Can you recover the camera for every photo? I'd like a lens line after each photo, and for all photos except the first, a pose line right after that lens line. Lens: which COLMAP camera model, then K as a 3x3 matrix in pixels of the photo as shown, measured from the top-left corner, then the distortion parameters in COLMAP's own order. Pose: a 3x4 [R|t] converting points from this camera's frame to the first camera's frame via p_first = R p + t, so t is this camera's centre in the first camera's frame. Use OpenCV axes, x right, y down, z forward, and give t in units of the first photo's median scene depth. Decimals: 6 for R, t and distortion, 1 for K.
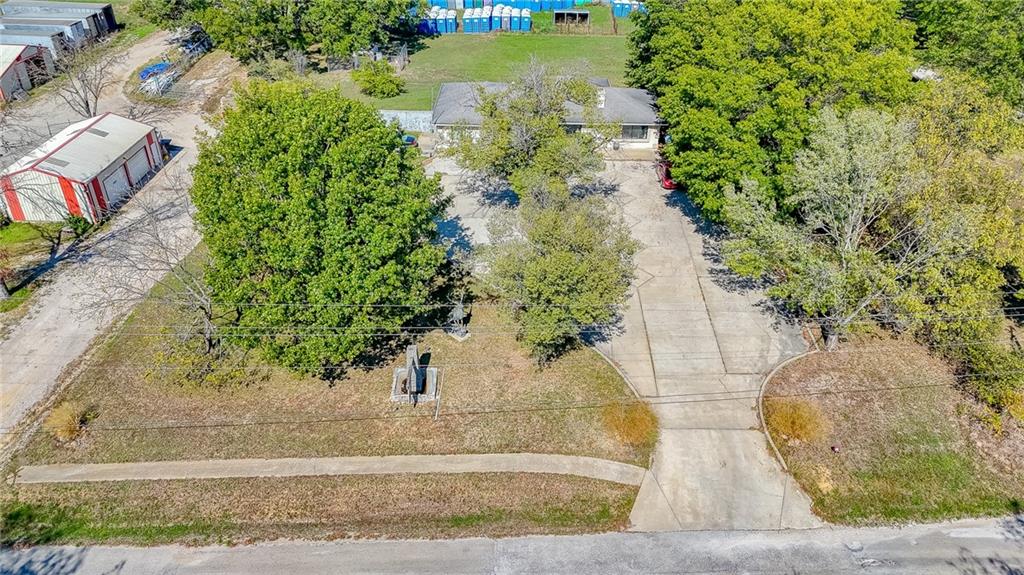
lens RADIAL K [[738.2, 0, 512.0], [0, 738.2, 287.5], [0, 0, 1]] dist [0.064654, -0.073451]
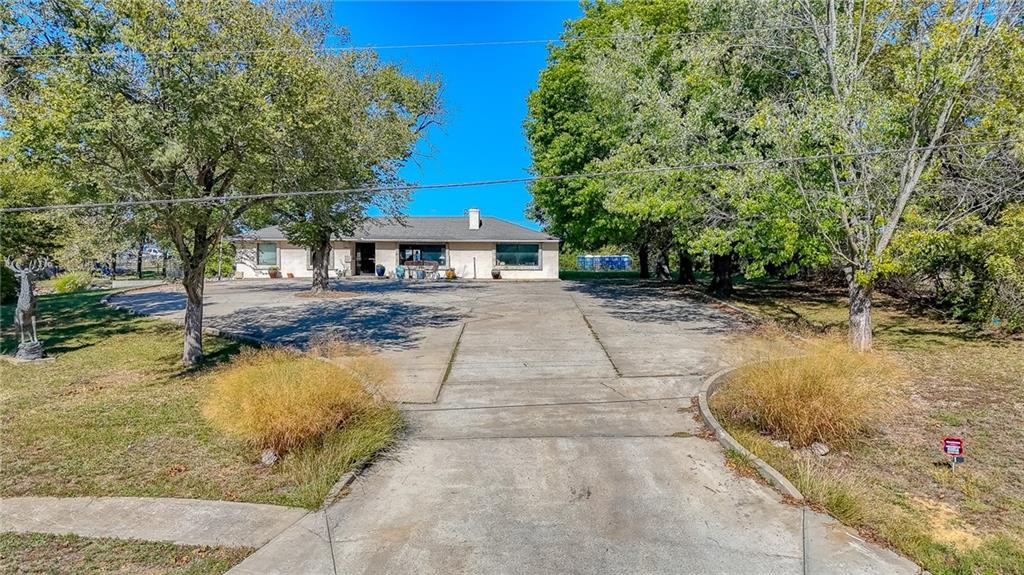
lens RADIAL K [[738.2, 0, 512.0], [0, 738.2, 287.5], [0, 0, 1]] dist [0.064654, -0.073451]
pose [[0.999824, -0.010509, 0.015571, 0.227766], [0.017020, 0.857551, -0.514118, 0.285863], [-0.007950, 0.514292, 0.857578, 0.638974]]
